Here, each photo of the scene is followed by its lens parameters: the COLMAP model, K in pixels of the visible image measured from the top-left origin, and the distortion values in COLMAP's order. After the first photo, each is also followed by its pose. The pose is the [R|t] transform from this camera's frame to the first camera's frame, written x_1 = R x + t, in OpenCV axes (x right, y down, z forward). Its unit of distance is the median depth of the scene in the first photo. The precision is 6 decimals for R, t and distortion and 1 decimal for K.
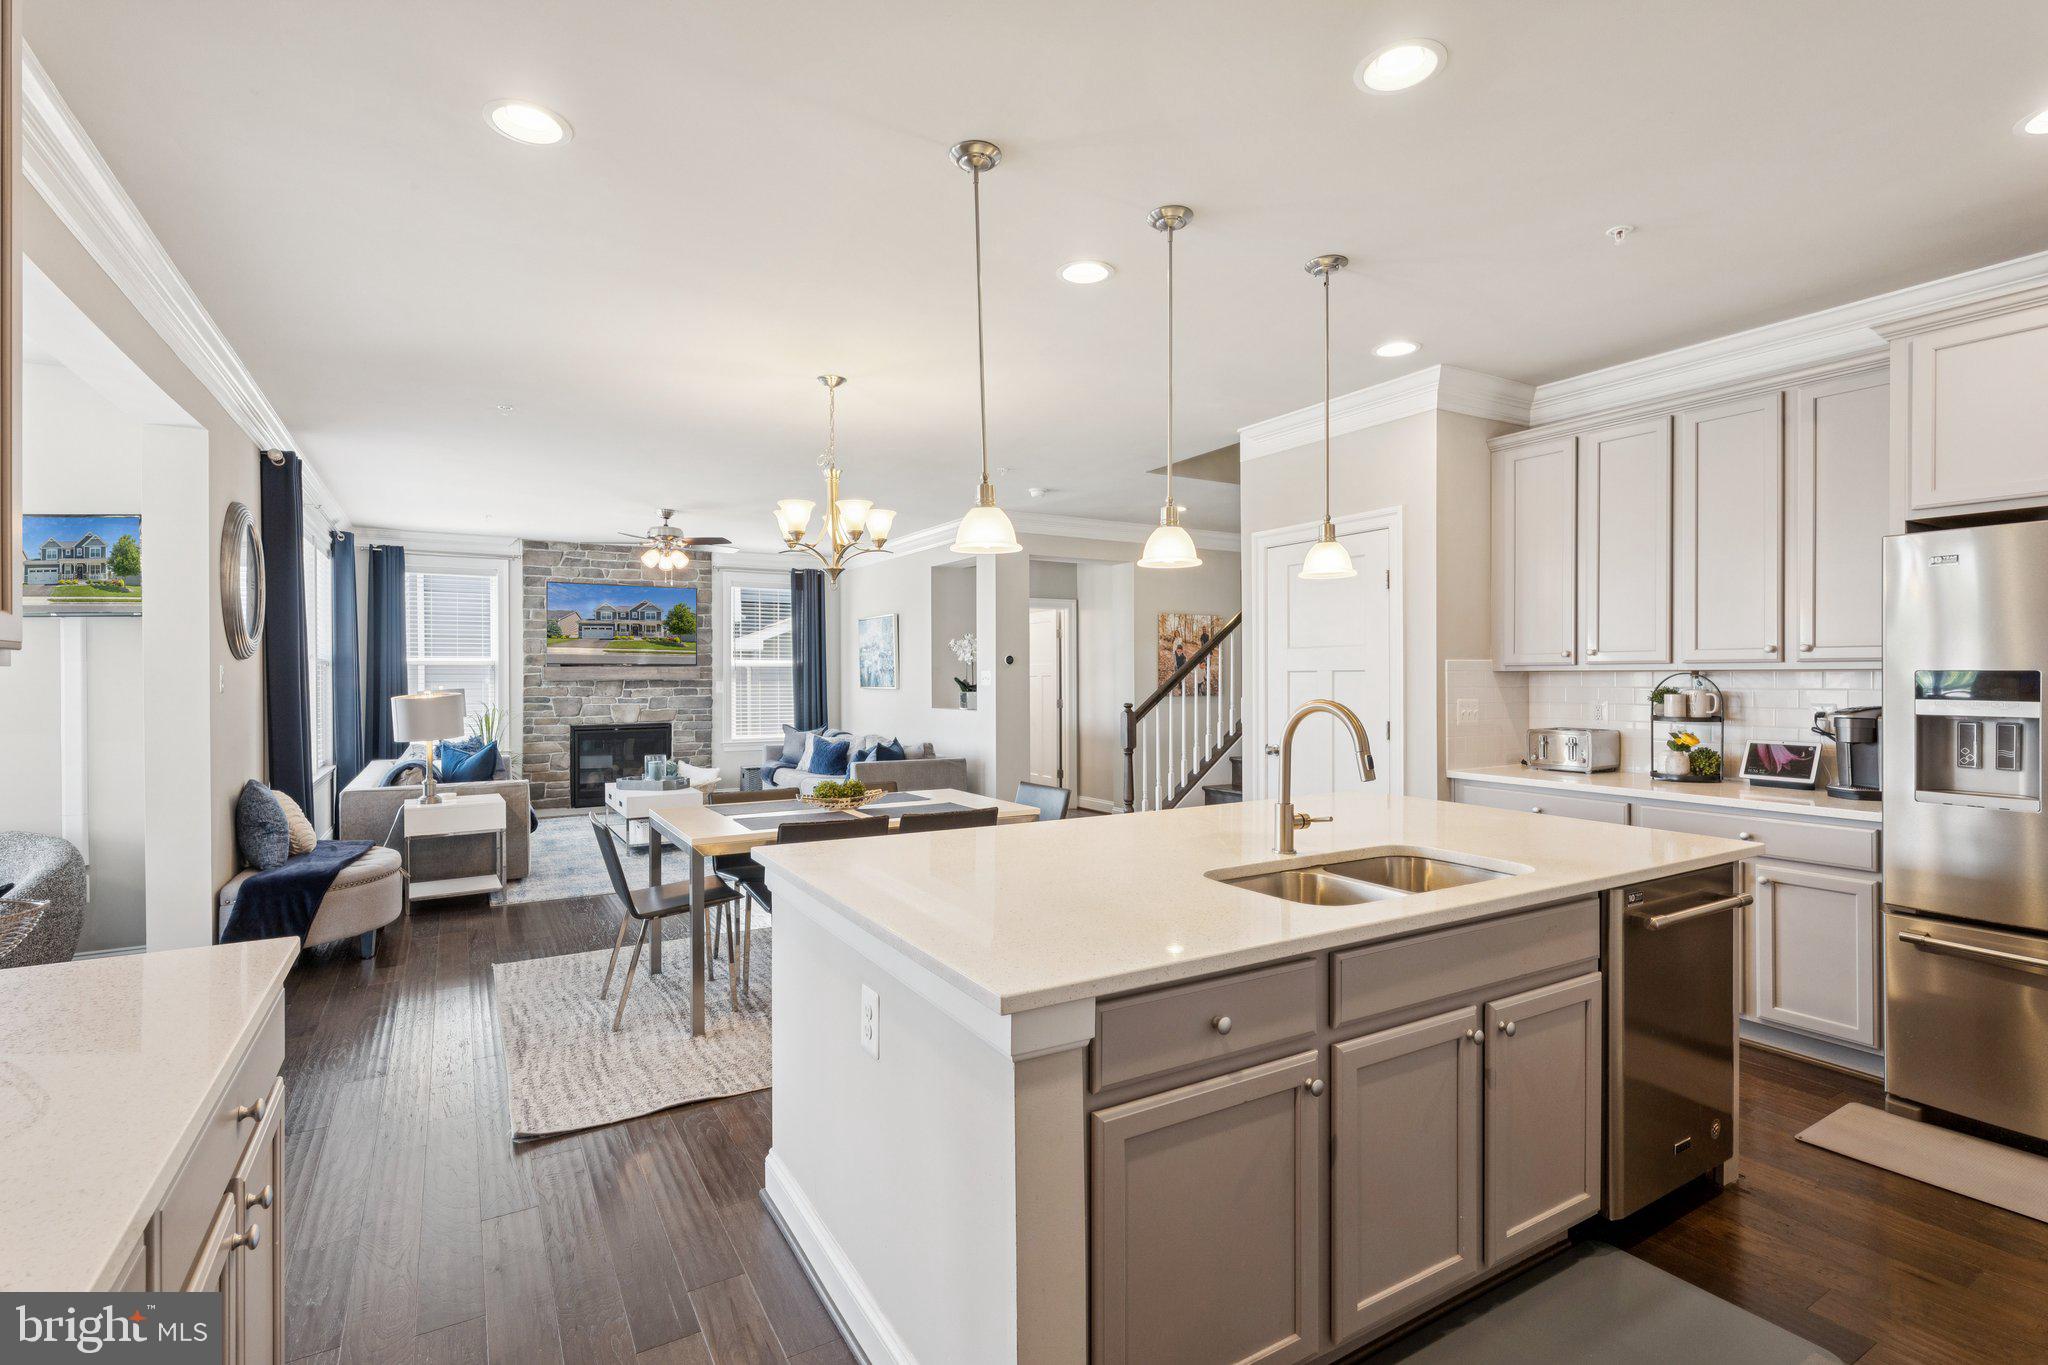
lens RADIAL K [[957.5, 0, 1024.0], [0, 957.5, 682.5], [0, 0, 1]] dist [0.019012, -0.000101]
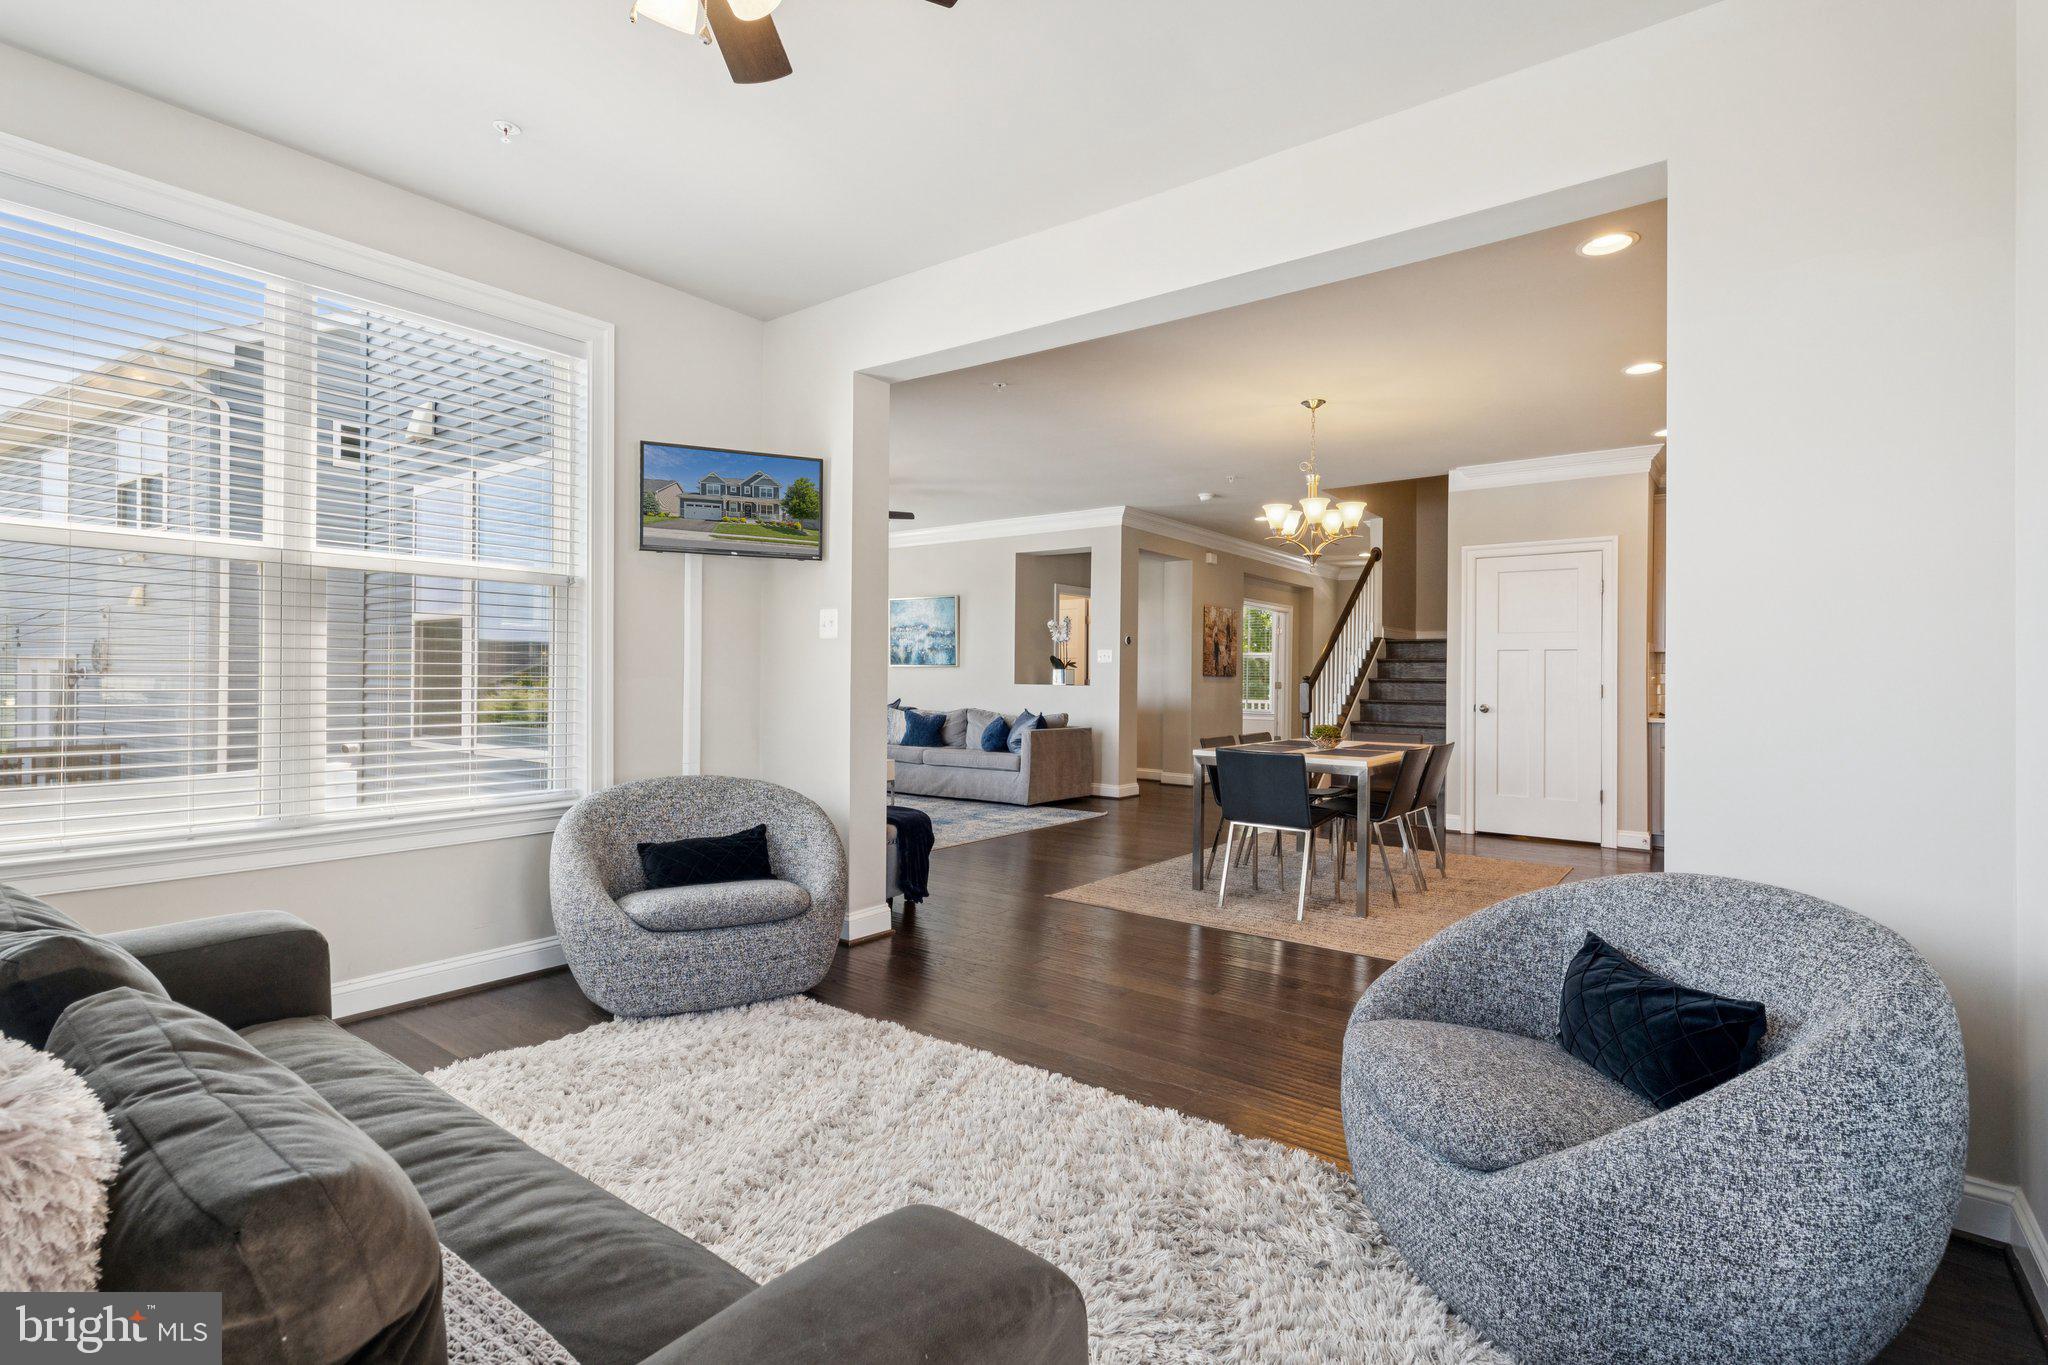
lens RADIAL K [[957.5, 0, 1024.0], [0, 957.5, 682.5], [0, 0, 1]] dist [0.019012, -0.000101]
pose [[0.923238, 0.013719, 0.383984, -0.830521], [-0.014229, 0.999898, -0.001514, 0.043423], [-0.383965, -0.004066, 0.923339, 0.003322]]
